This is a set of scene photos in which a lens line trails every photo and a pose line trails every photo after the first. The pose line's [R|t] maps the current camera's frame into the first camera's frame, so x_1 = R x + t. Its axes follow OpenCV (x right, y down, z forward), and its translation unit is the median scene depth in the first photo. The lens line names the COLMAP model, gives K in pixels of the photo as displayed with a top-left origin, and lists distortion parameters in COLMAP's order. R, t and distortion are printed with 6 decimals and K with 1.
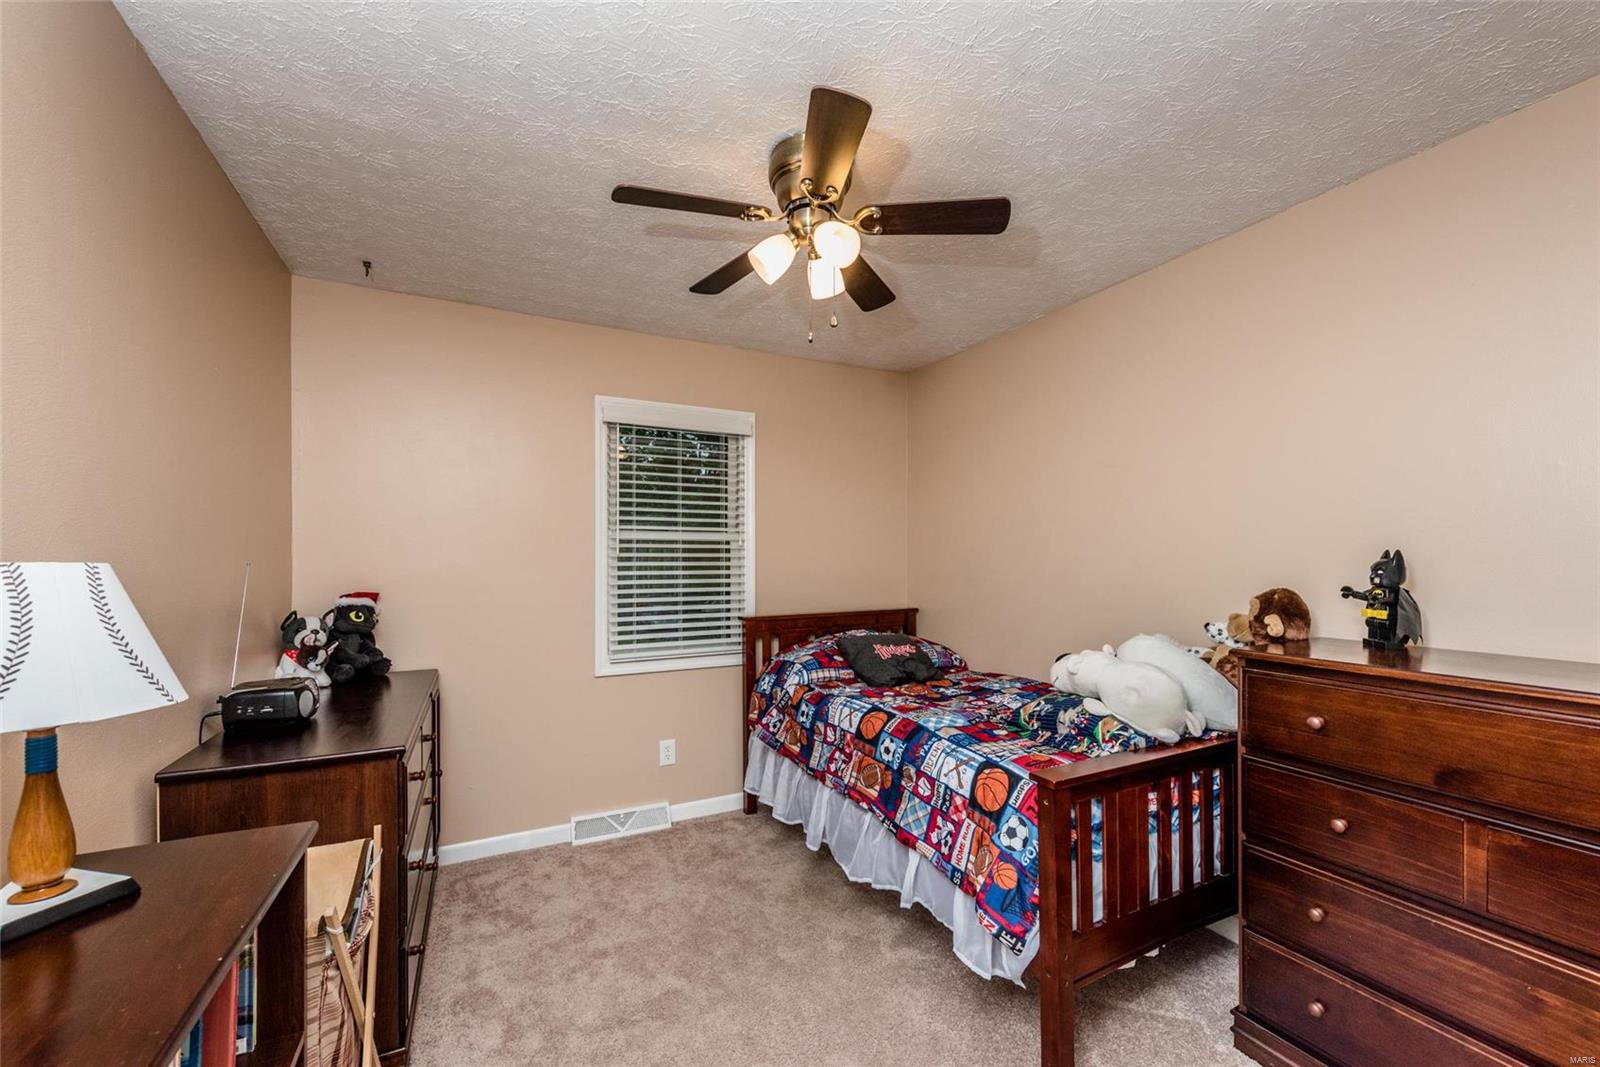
lens RADIAL K [[618.9, 0, 795.8], [0, 618.9, 541.8], [0, 0, 1]] dist [0.000205, -0.000119]
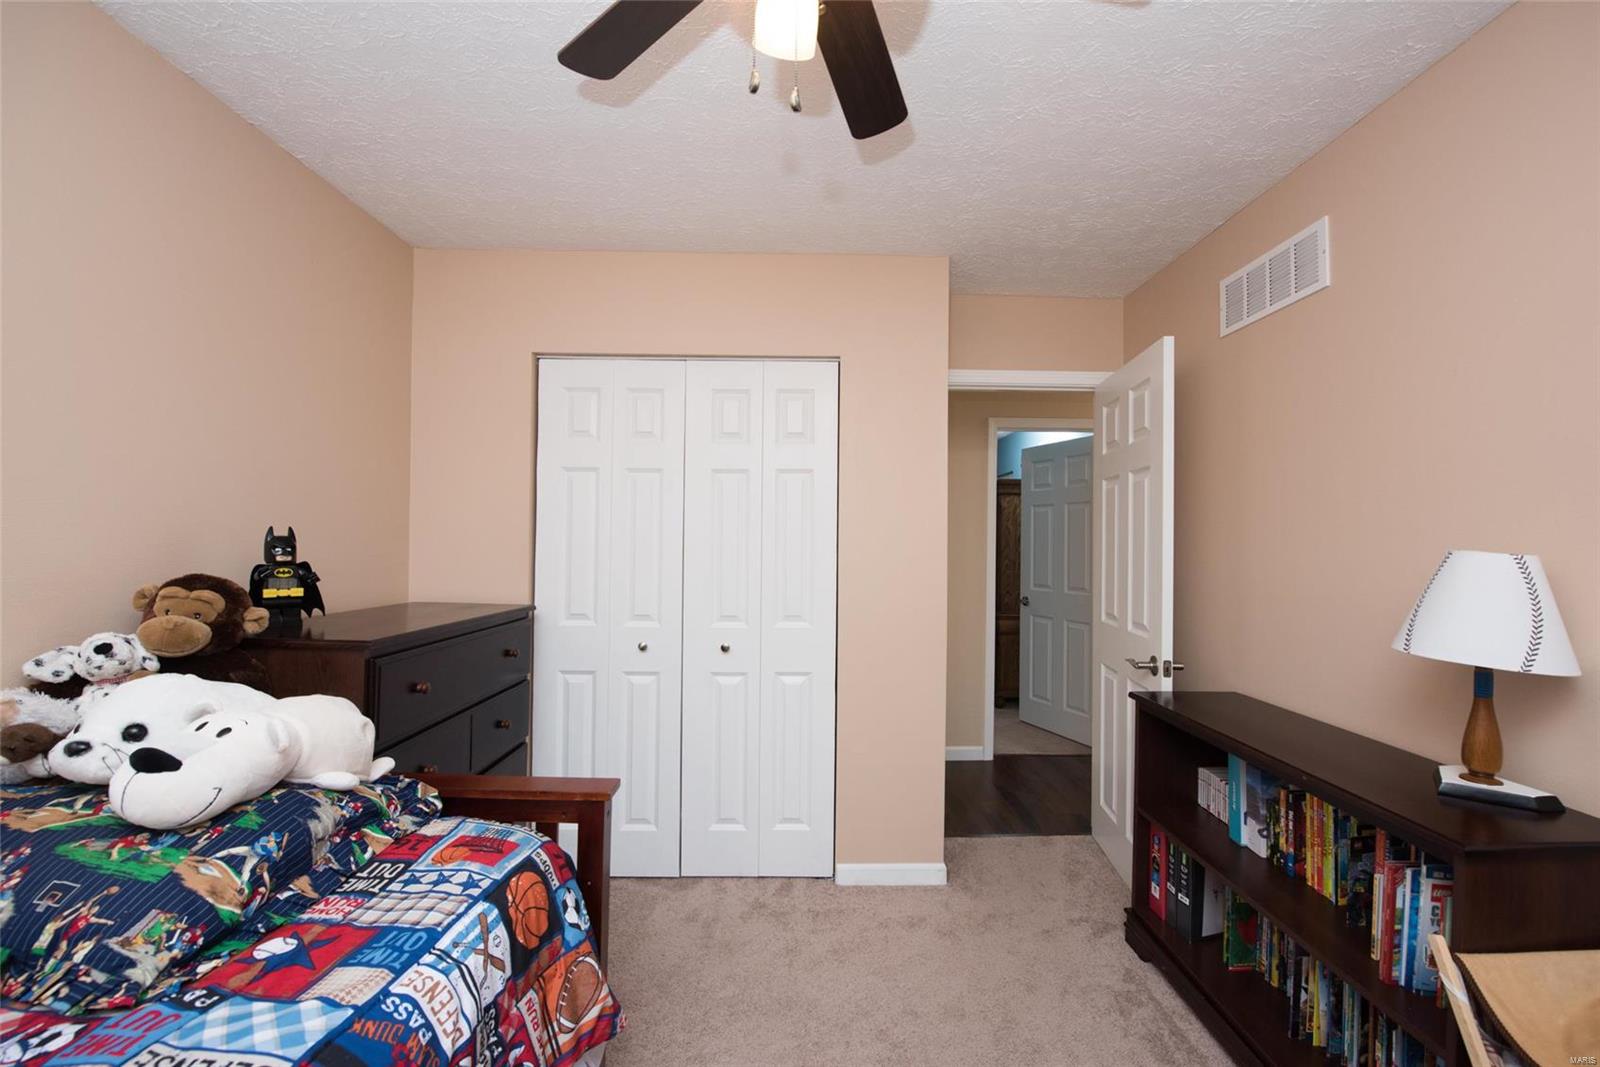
lens RADIAL K [[618.9, 0, 795.8], [0, 618.9, 541.8], [0, 0, 1]] dist [0.000205, -0.000119]
pose [[-0.886874, -0.010097, 0.461901, -0.182444], [-0.027685, 0.999126, -0.031316, 0.039921], [-0.461181, -0.040561, -0.886378, 1.301271]]
